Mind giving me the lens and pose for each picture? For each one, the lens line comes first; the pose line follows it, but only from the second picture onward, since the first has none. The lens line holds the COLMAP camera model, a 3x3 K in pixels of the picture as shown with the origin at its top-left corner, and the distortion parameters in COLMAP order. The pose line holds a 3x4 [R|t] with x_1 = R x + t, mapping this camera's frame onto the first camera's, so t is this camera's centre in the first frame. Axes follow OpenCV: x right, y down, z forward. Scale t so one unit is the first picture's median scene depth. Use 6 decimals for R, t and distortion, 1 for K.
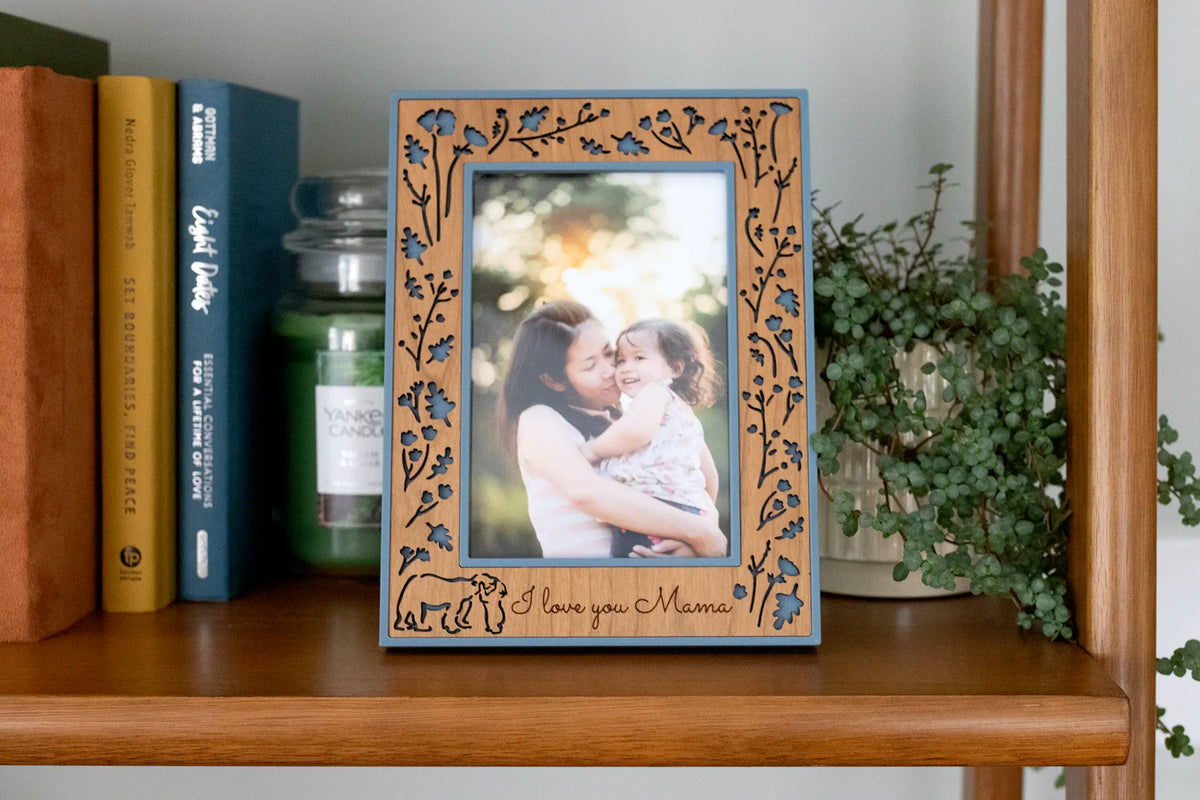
lens RADIAL K [[2015.5, 0, 619.3], [0, 2015.5, 425.4], [0, 0, 1]] dist [-0.004180, 0.000000]
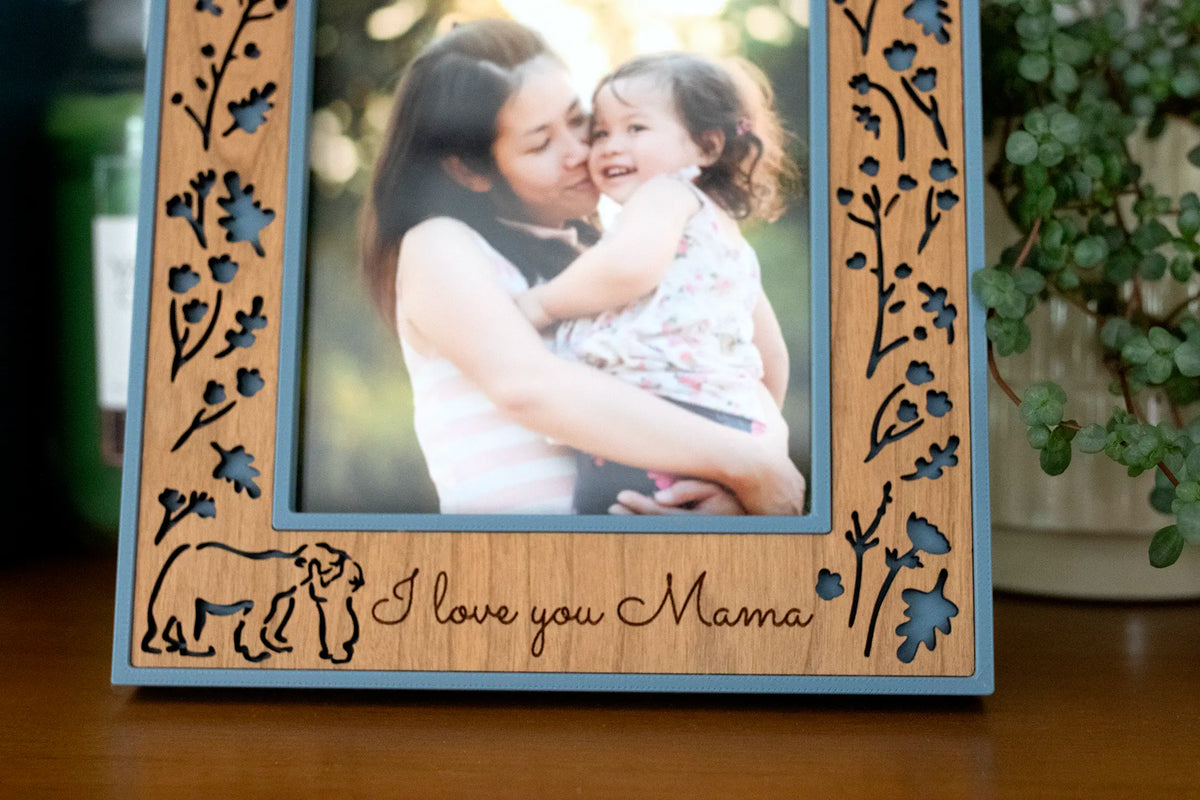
lens RADIAL K [[2015.5, 0, 598.3], [0, 2015.5, 398.6], [0, 0, 1]] dist [-0.004180, 0.000000]
pose [[0.997183, 0.004217, -0.074894, 0.039658], [-0.005129, 0.999915, -0.011988, 0.042439], [0.074837, 0.012339, 0.997119, 0.494969]]
